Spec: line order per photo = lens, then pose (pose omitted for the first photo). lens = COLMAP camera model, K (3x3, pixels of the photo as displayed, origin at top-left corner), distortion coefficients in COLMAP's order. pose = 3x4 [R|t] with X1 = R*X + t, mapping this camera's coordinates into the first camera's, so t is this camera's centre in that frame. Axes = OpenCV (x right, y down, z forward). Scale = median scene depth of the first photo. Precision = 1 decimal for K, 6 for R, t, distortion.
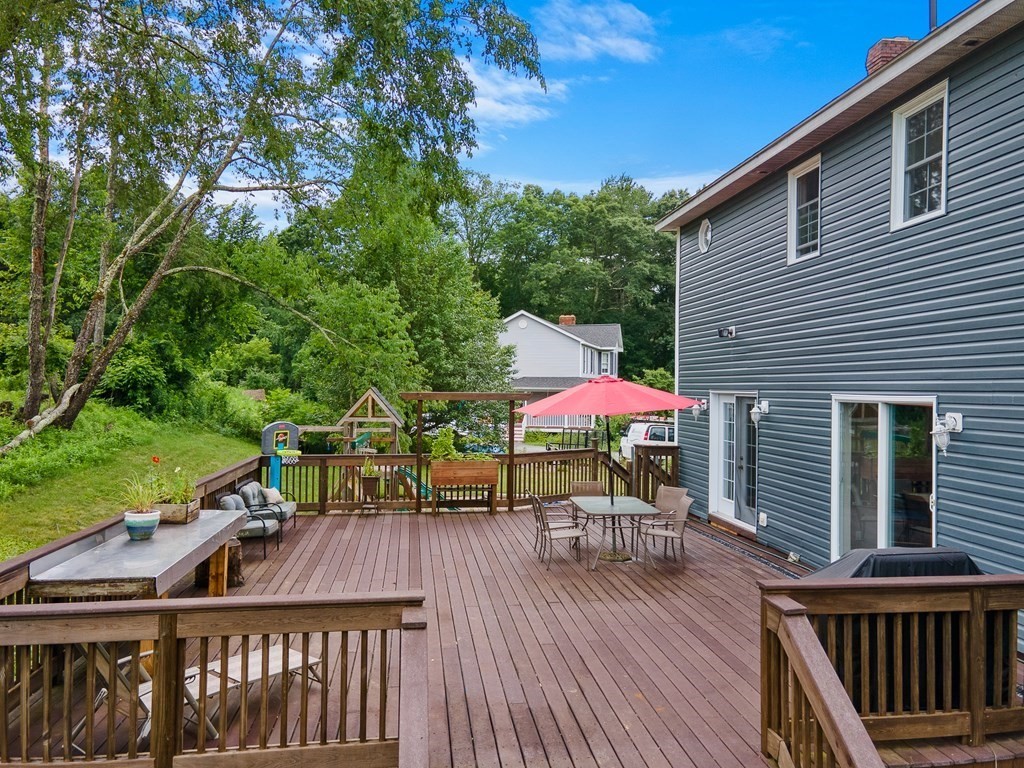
lens RADIAL K [[757.7, 0, 508.2], [0, 757.7, 389.2], [0, 0, 1]] dist [0.030116, 0.004449]
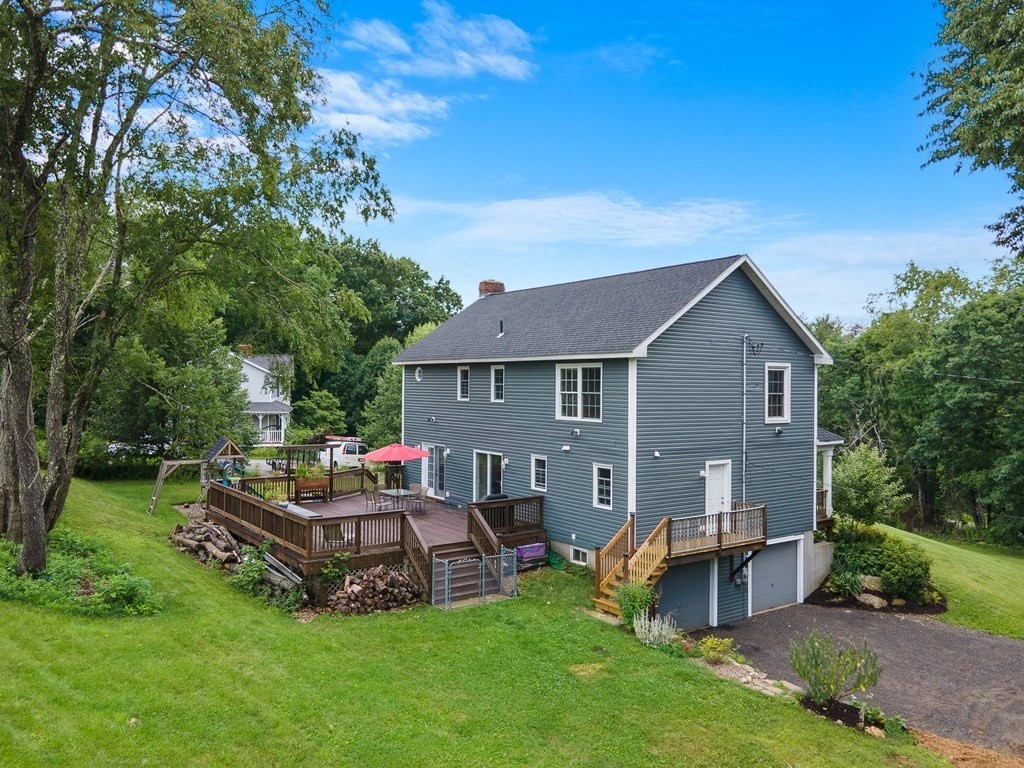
lens RADIAL K [[757.7, 0, 508.2], [0, 757.7, 389.2], [0, 0, 1]] dist [0.030116, 0.004449]
pose [[0.880648, -0.003394, 0.473759, -0.962662], [0.000970, 0.999985, 0.005361, -0.274970], [-0.473770, -0.004262, 0.880638, -1.876724]]
